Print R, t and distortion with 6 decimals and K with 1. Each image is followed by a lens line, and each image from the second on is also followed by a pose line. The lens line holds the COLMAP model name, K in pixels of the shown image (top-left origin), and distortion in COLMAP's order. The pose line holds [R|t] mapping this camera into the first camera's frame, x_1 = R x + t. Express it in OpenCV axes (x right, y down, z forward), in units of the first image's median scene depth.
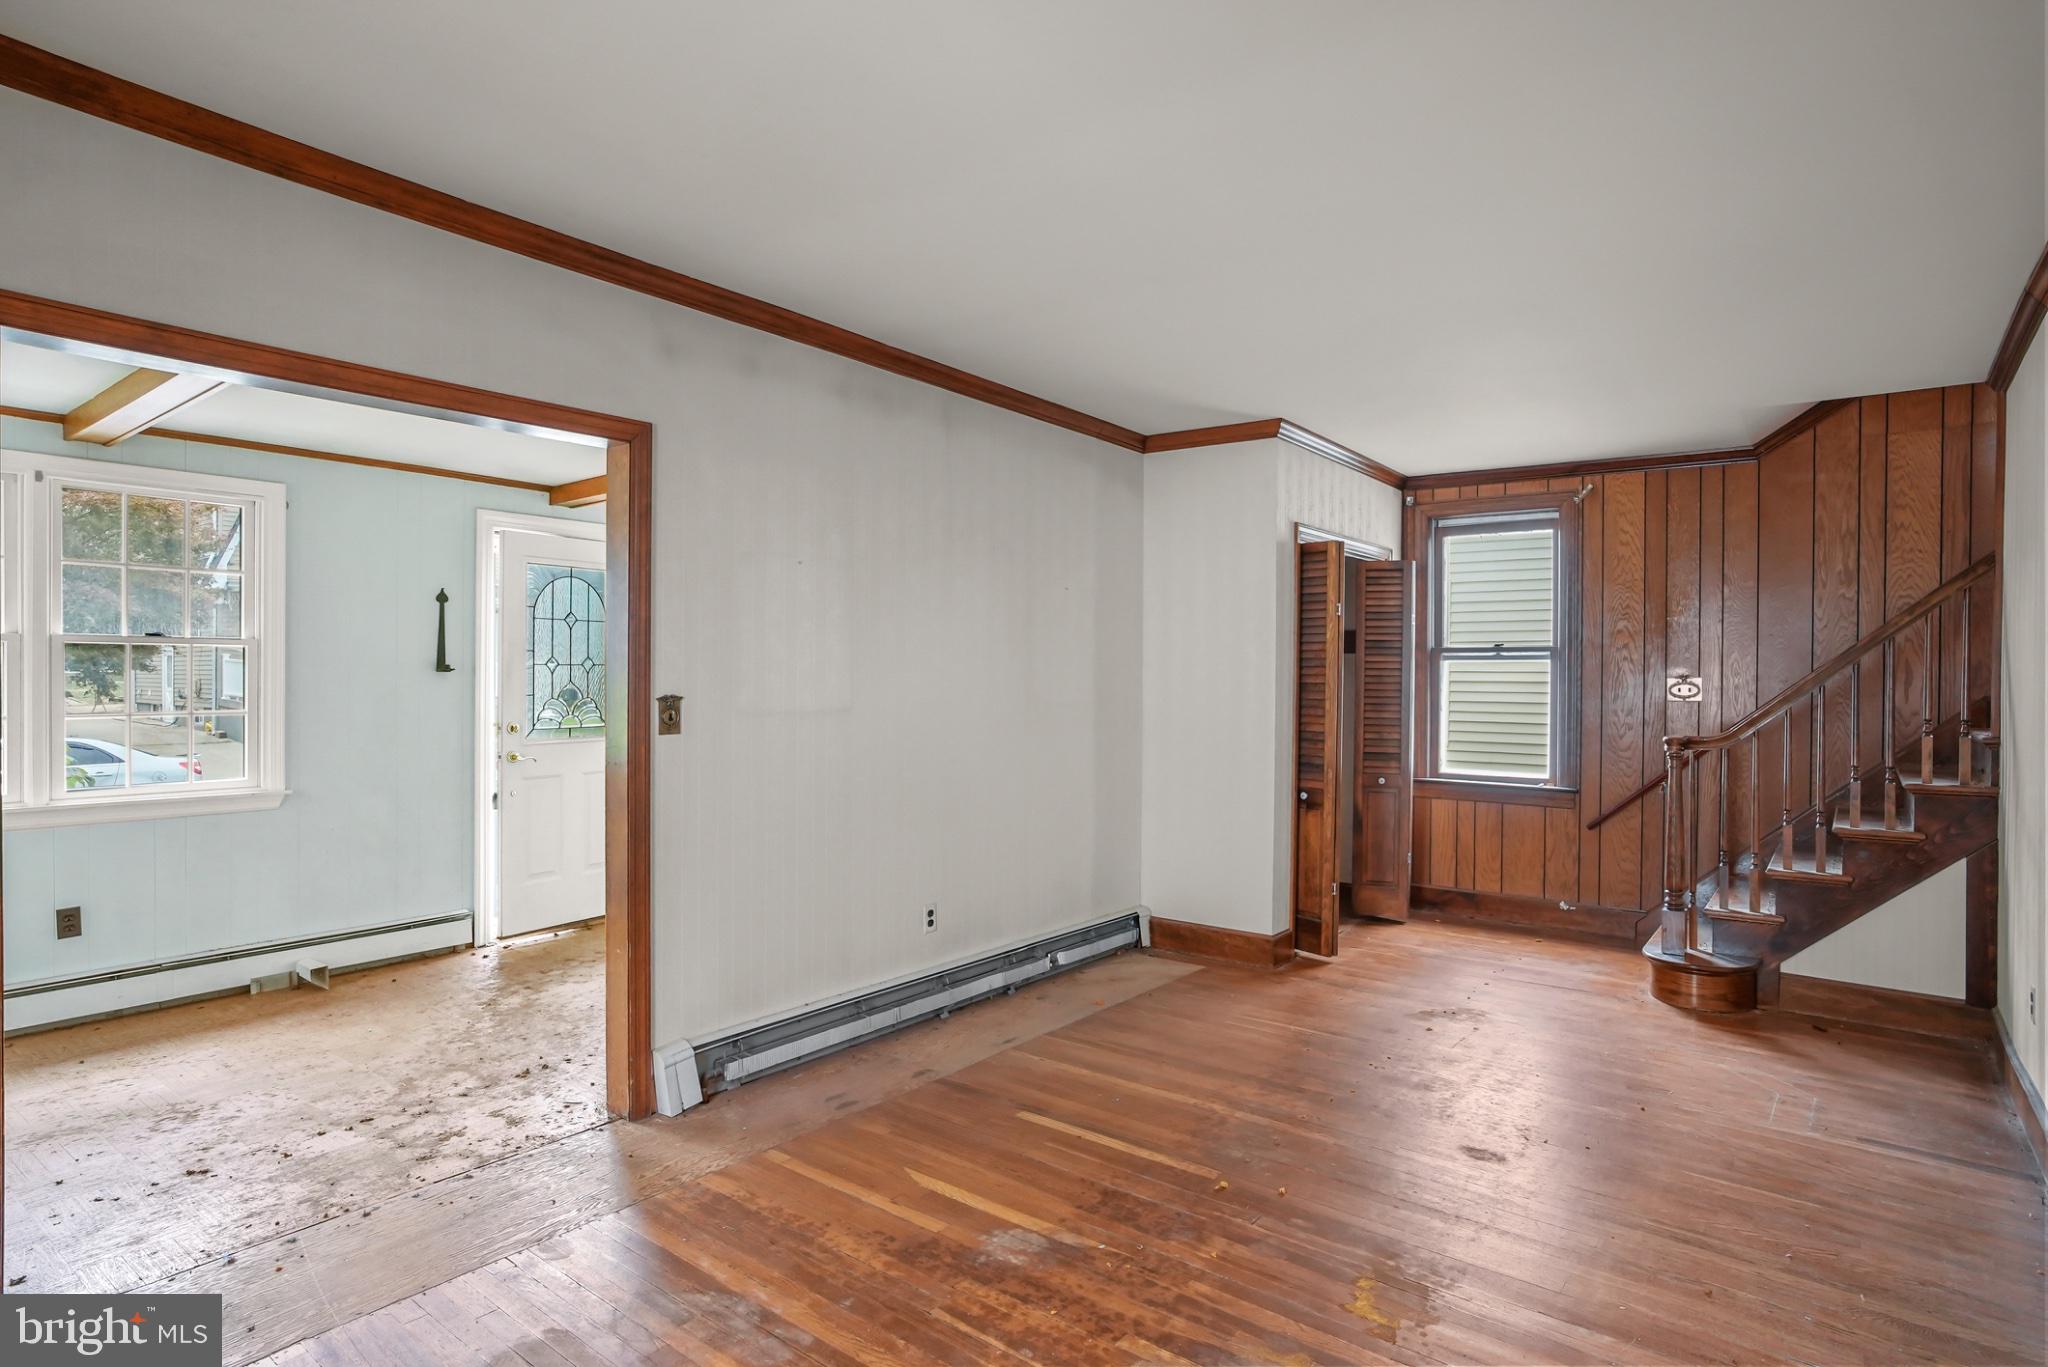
lens RADIAL K [[1075.6, 0, 1022.1], [0, 1075.6, 682.5], [0, 0, 1]] dist [-0.000028, 0.000487]
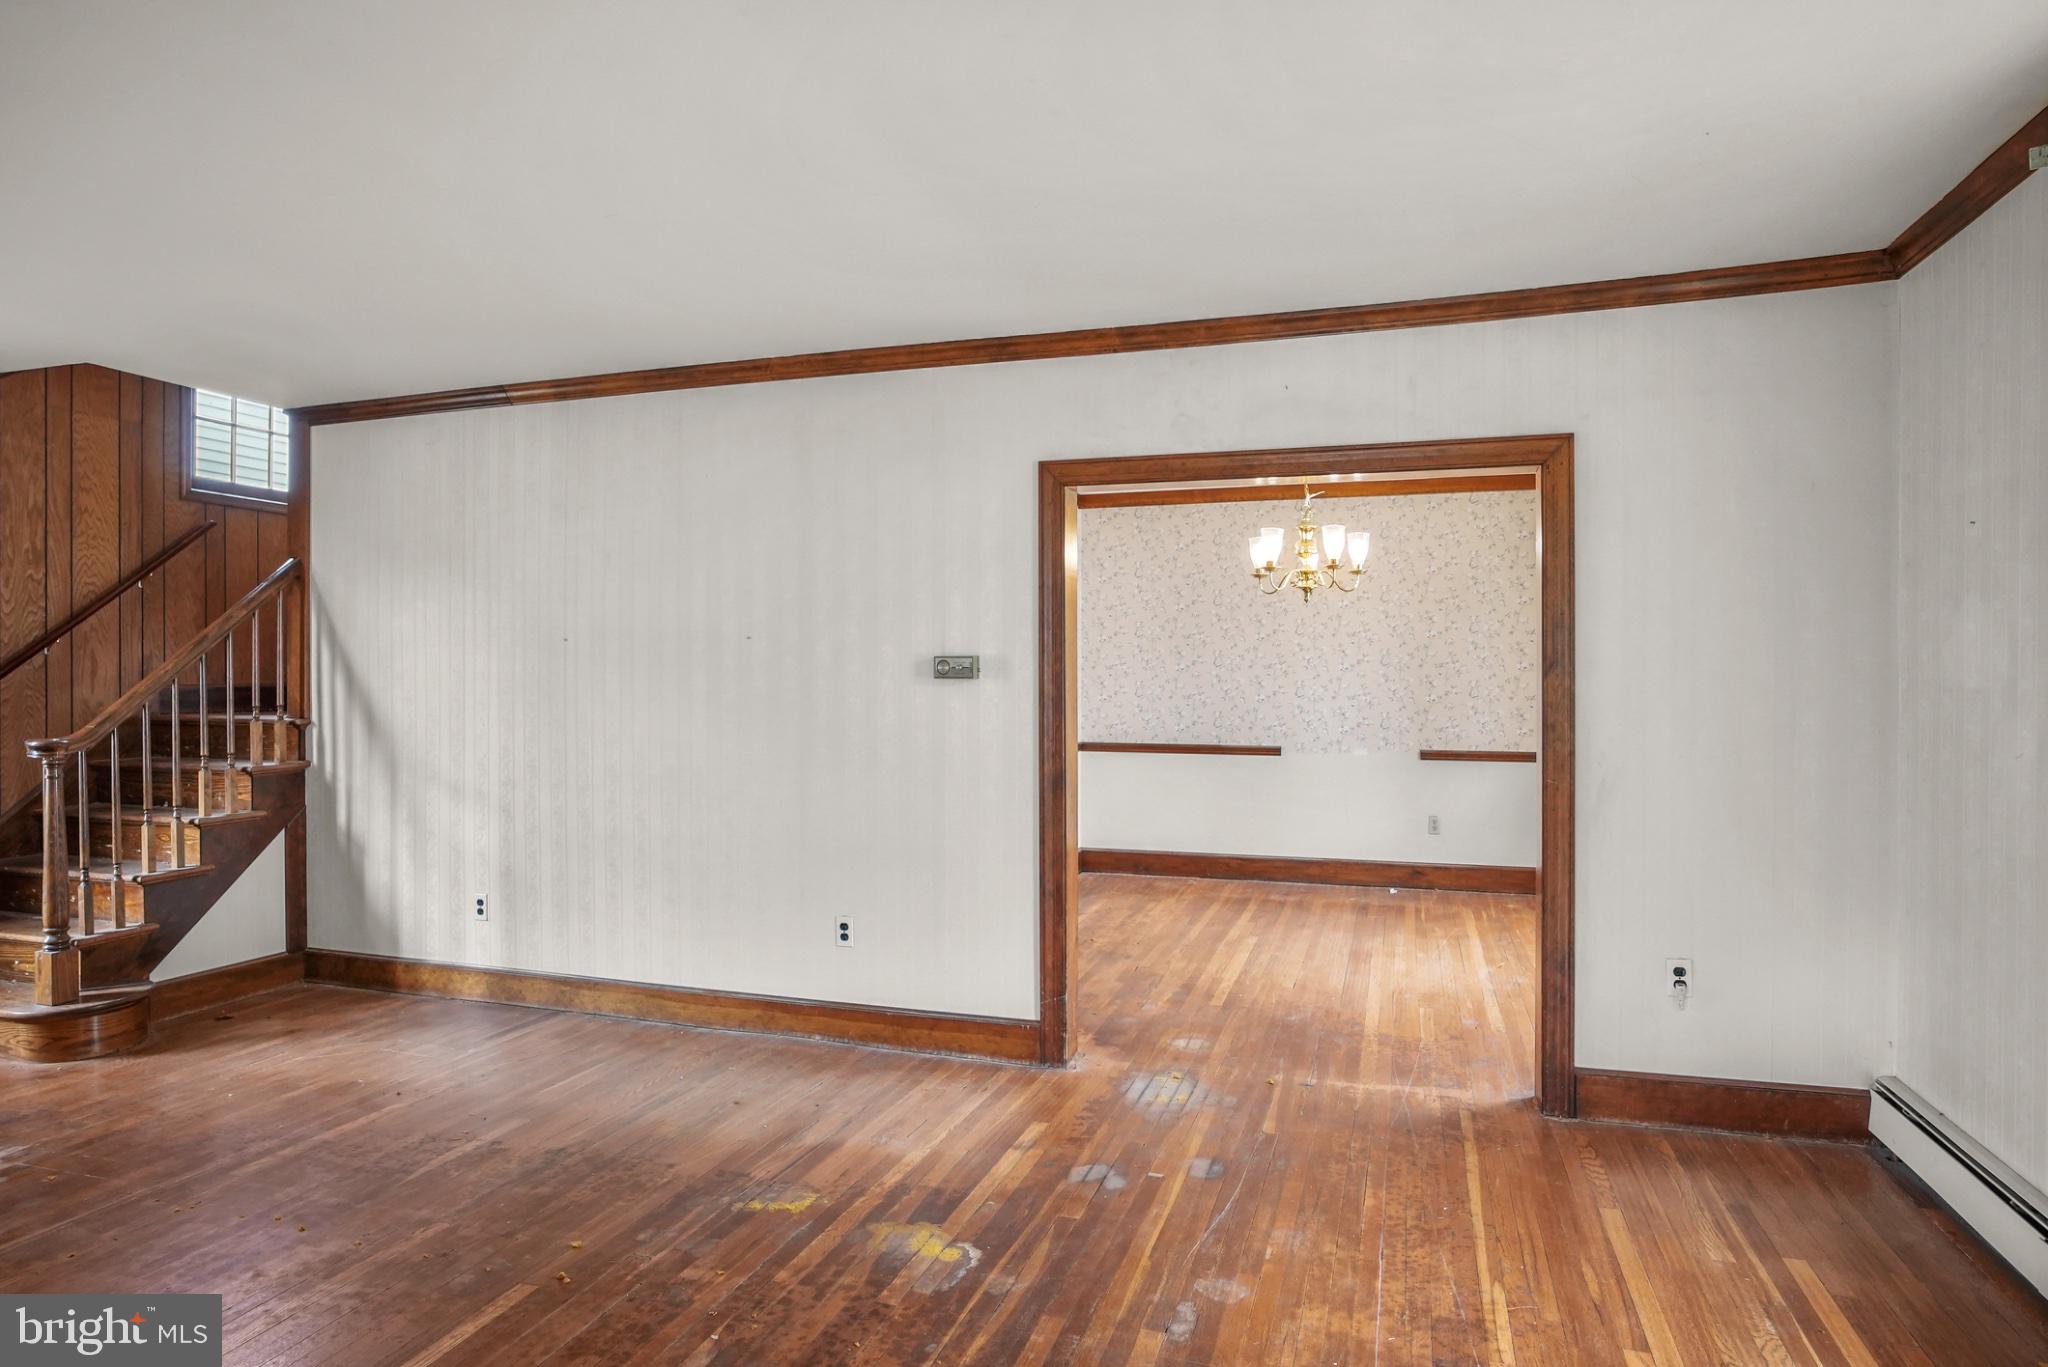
lens RADIAL K [[1183.2, 0, 1022.2], [0, 1183.2, 680.1], [0, 0, 1]] dist [0.001682, -0.000064]
pose [[-0.331095, -0.007502, 0.943568, -0.516445], [0.005514, 0.999936, 0.009885, 0.000417], [-0.943581, 0.008475, -0.331032, 0.631594]]
